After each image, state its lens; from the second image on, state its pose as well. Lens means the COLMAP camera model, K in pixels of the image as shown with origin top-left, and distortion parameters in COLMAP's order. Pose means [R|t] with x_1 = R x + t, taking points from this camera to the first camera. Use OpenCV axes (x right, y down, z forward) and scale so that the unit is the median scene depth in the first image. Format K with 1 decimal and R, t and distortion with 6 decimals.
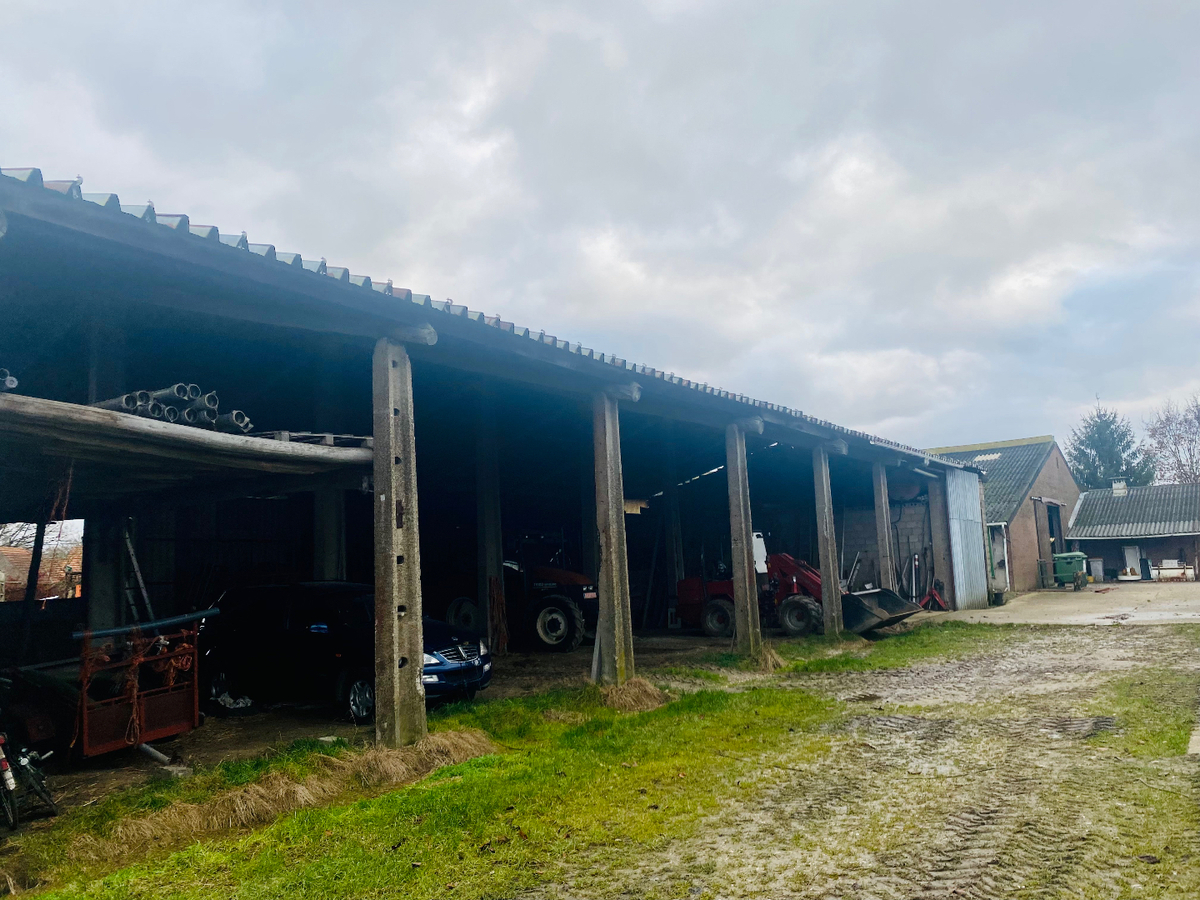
lens RADIAL K [[909.3, 0, 599.6], [0, 909.3, 449.4], [0, 0, 1]] dist [0.031403, 0.000887]
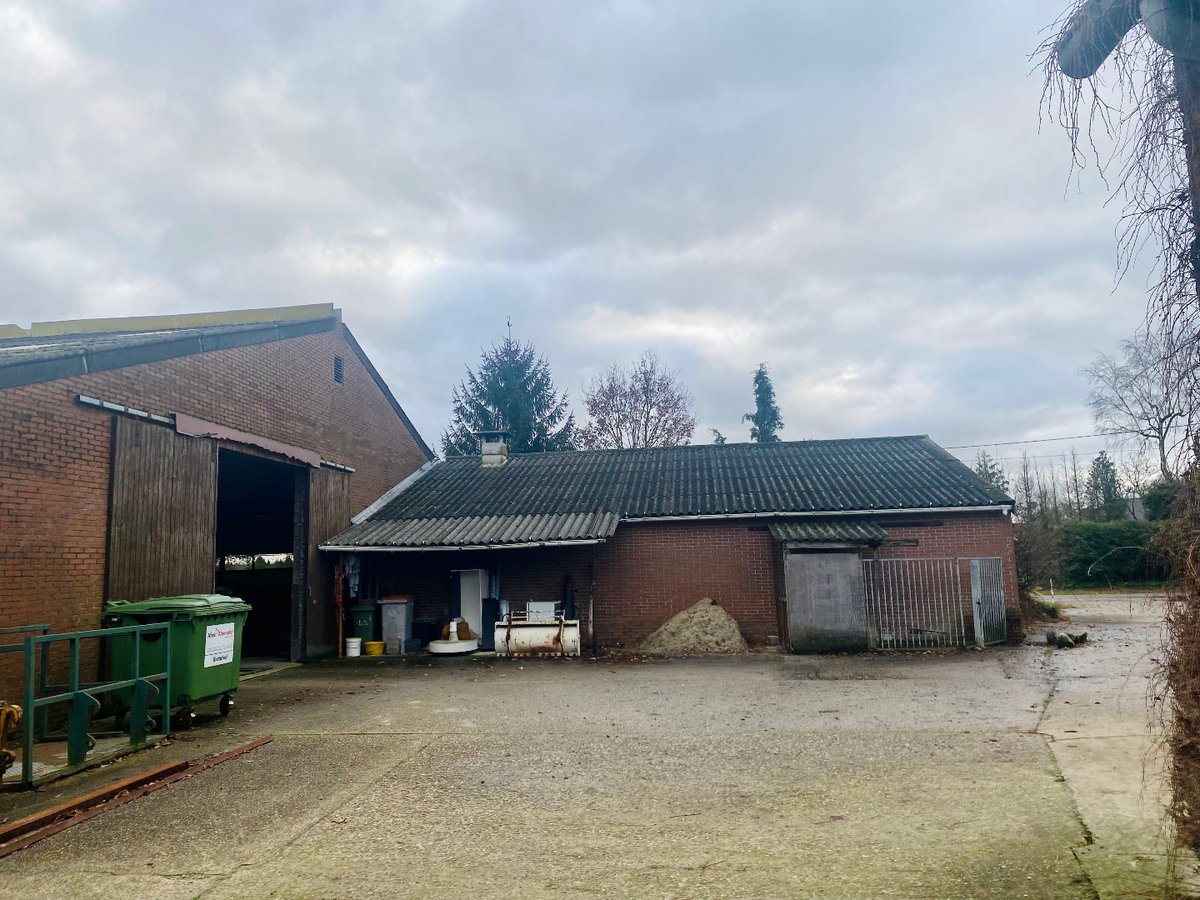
lens RADIAL K [[909.3, 0, 599.6], [0, 909.3, 448.5], [0, 0, 1]] dist [0.031403, 0.000887]
pose [[0.871002, 0.078246, 0.485008, 0.417854], [-0.072035, 0.996906, -0.031467, 0.057644], [-0.485970, -0.007530, 0.873943, 0.596261]]
